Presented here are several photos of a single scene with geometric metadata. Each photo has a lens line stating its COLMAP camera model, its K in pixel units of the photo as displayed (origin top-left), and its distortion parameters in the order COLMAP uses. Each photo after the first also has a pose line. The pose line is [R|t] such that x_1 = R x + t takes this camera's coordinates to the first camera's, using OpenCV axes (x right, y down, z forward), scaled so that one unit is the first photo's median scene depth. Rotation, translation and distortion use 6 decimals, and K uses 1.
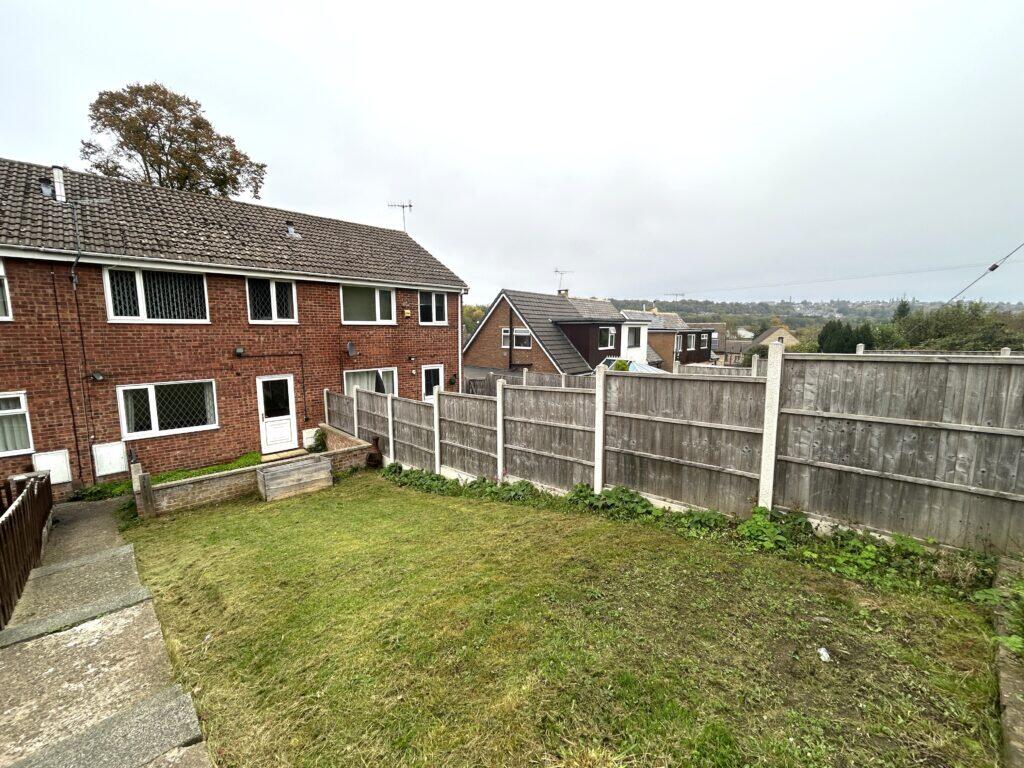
lens RADIAL K [[434.9, 0, 512.0], [0, 434.9, 384.0], [0, 0, 1]] dist [0.001377, 0.000330]
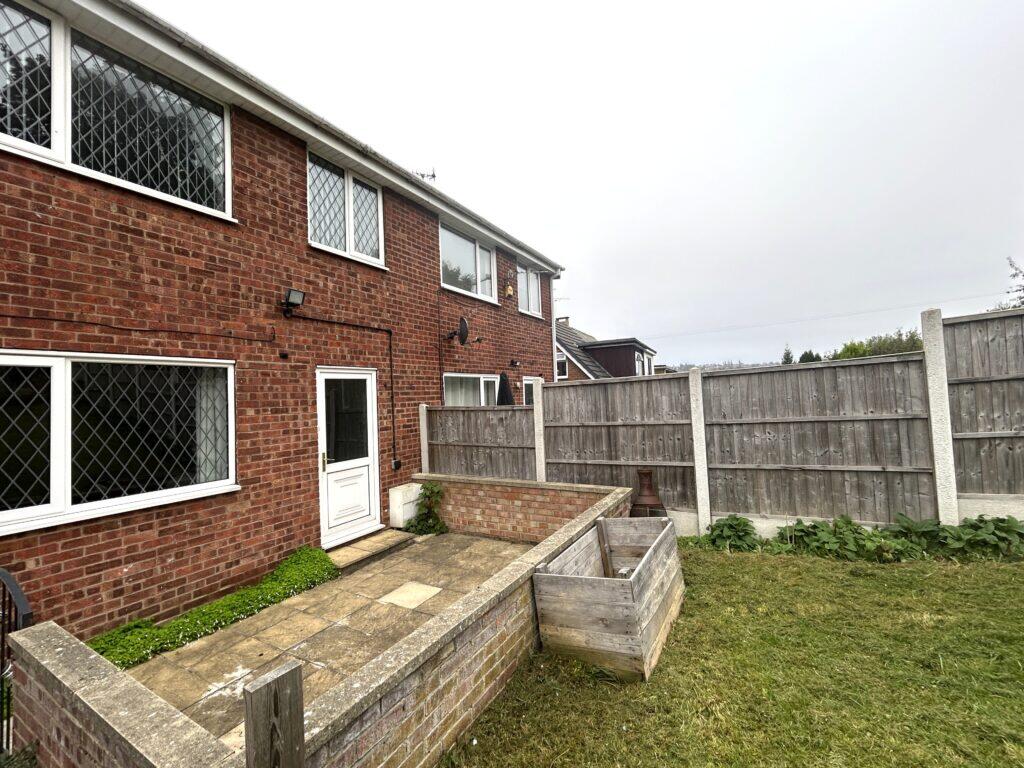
lens RADIAL K [[445.9, 0, 512.1], [0, 445.9, 381.3], [0, 0, 1]] dist [-0.000923, -0.000223]
pose [[0.956704, -0.030097, 0.289503, -0.504492], [0.079658, 0.983739, -0.160972, 0.081888], [-0.279951, 0.177064, 0.943544, 0.497840]]
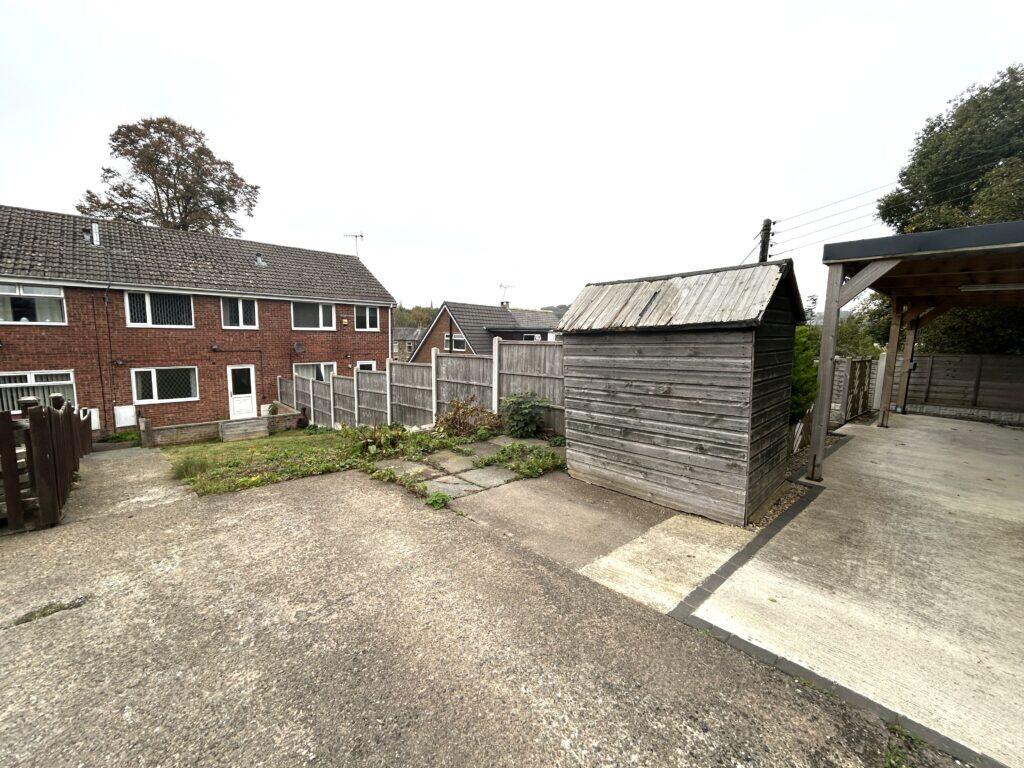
lens RADIAL K [[435.7, 0, 512.0], [0, 435.7, 384.0], [0, 0, 1]] dist [0.003203, 0.000799]
pose [[0.999717, 0.021893, -0.009337, 0.348650], [-0.021955, 0.999738, -0.006511, 0.031108], [0.009192, 0.006714, 0.999935, -0.408037]]
